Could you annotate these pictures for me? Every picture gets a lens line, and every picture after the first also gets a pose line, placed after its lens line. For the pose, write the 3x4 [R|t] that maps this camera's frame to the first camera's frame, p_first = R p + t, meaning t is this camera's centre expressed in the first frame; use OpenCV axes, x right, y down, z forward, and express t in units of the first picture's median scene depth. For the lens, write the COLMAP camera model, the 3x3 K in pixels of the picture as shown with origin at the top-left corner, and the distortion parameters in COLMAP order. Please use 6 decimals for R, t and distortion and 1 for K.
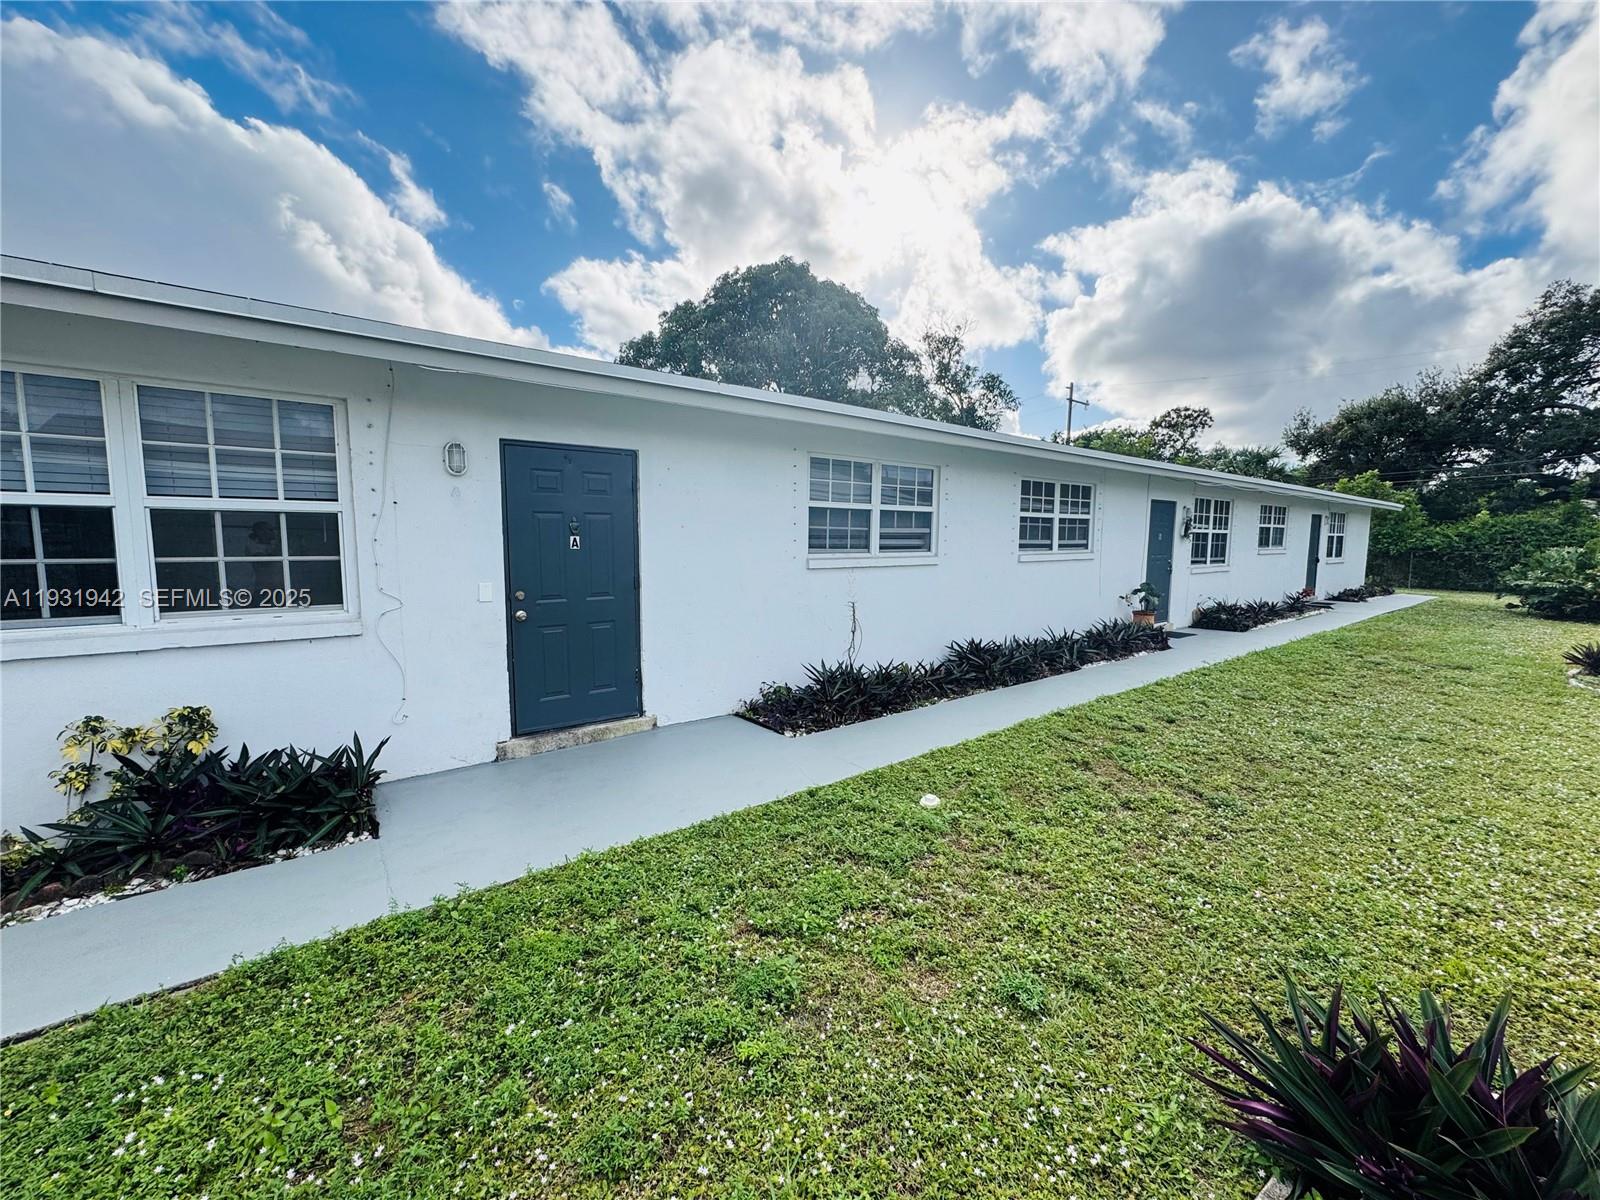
lens RADIAL K [[639.1, 0, 786.3], [0, 639.1, 607.3], [0, 0, 1]] dist [-0.004227, 0.000922]
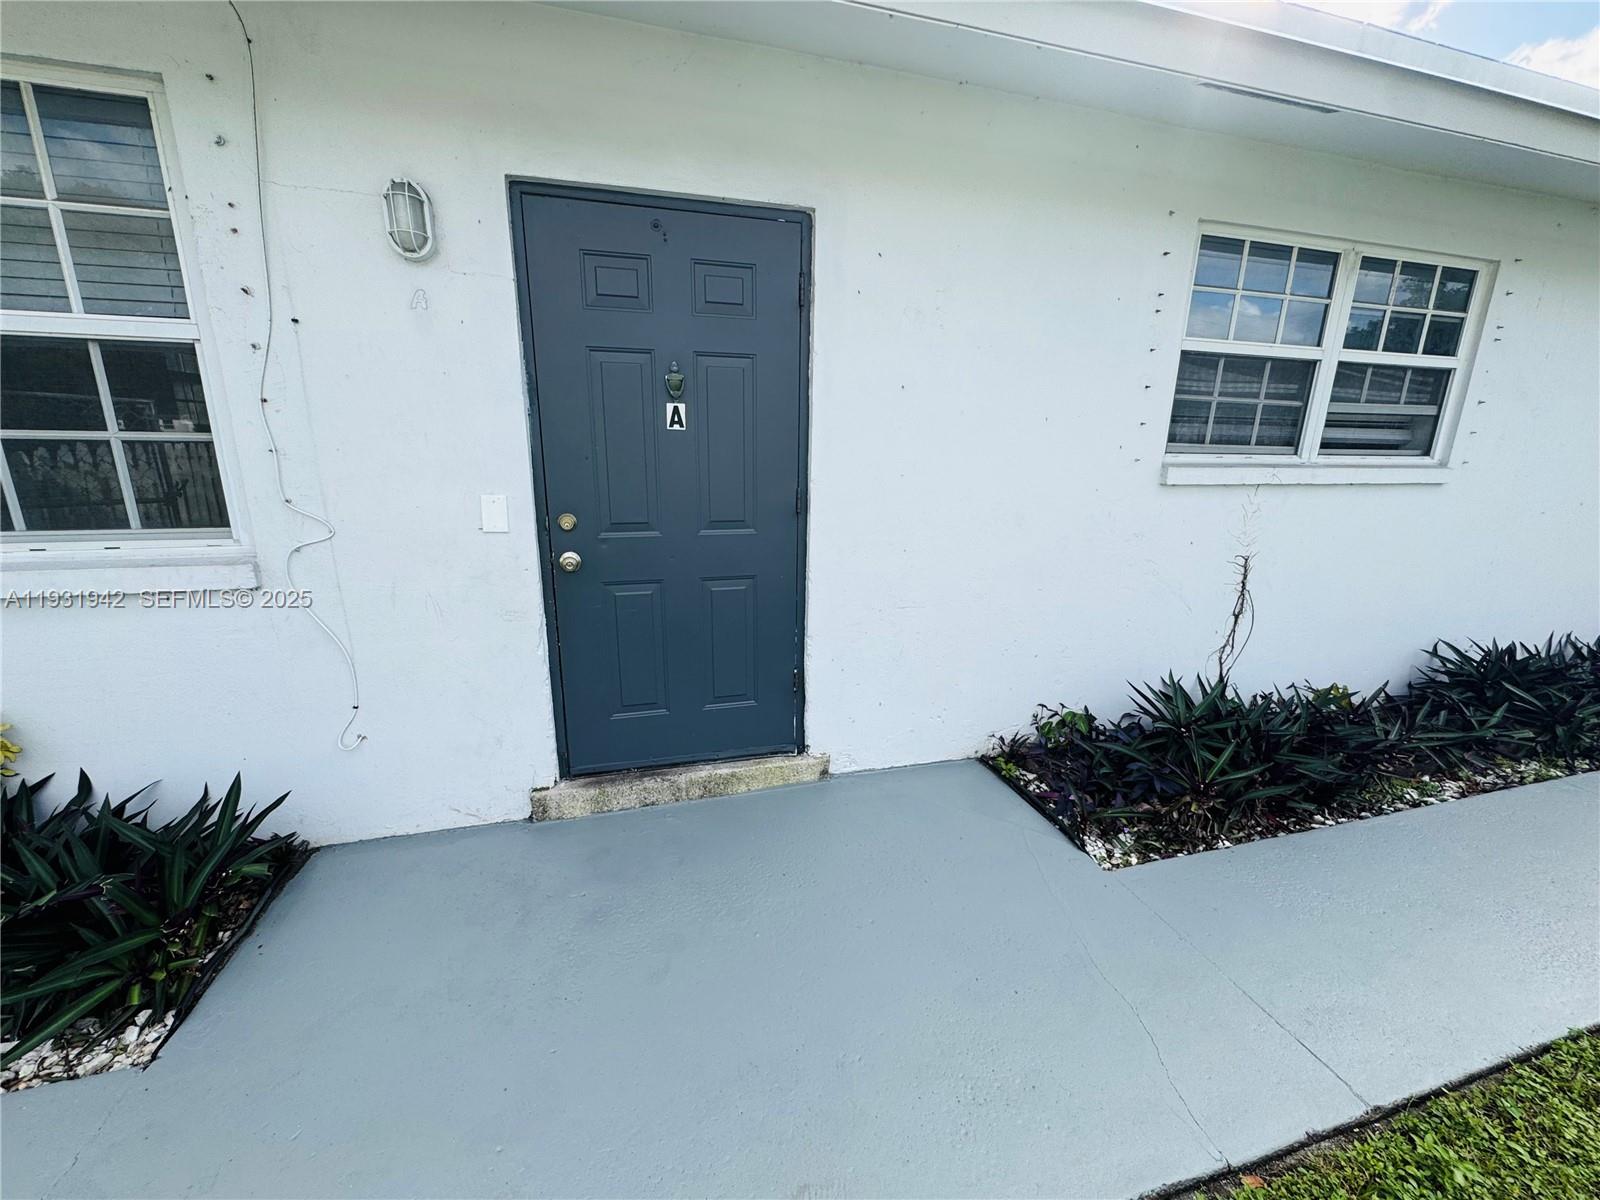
lens RADIAL K [[639.1, 0, 803.9], [0, 639.1, 605.8], [0, 0, 1]] dist [-0.004227, 0.000922]
pose [[0.936442, 0.100889, -0.336003, -0.052543], [-0.051051, 0.986750, 0.154004, -0.033324], [0.347089, -0.127063, 0.929185, 0.481688]]
